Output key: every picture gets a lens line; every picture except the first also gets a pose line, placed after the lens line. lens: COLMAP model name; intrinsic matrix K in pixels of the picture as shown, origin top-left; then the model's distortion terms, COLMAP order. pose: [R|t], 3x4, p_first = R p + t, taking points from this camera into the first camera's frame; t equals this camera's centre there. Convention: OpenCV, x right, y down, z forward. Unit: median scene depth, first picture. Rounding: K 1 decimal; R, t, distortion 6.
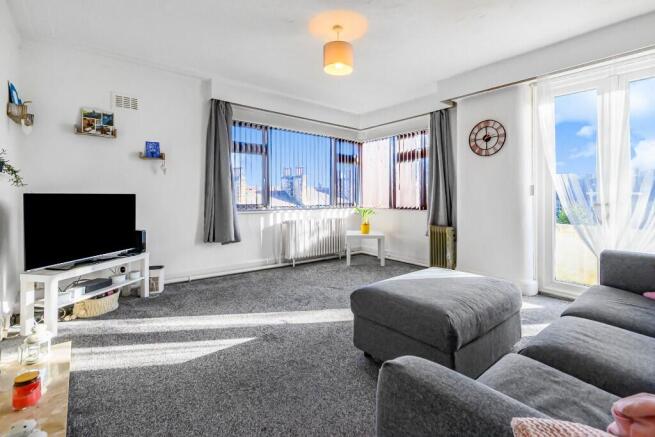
lens RADIAL K [[304.4, 0, 328.0], [0, 304.4, 194.1], [0, 0, 1]] dist [0.000277, -0.000029]
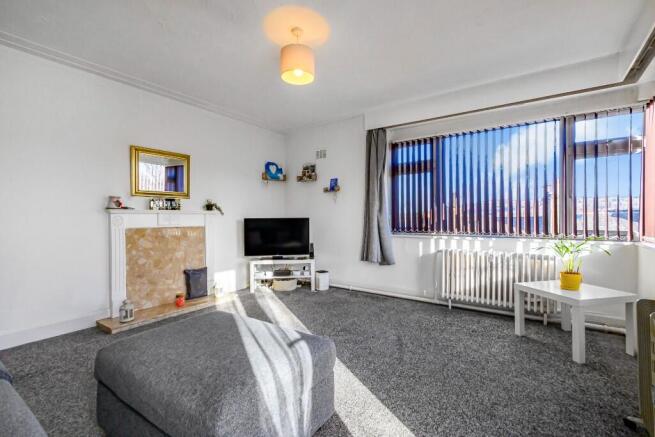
lens RADIAL K [[298.5, 0, 327.5], [0, 298.5, 218.5], [0, 0, 1]] dist [-0.000225, -0.000092]
pose [[0.271996, -0.002252, -0.962296, 0.717285], [0.012507, 0.999921, 0.001195, 0.002219], [0.962217, -0.012360, 0.272003, 0.649072]]
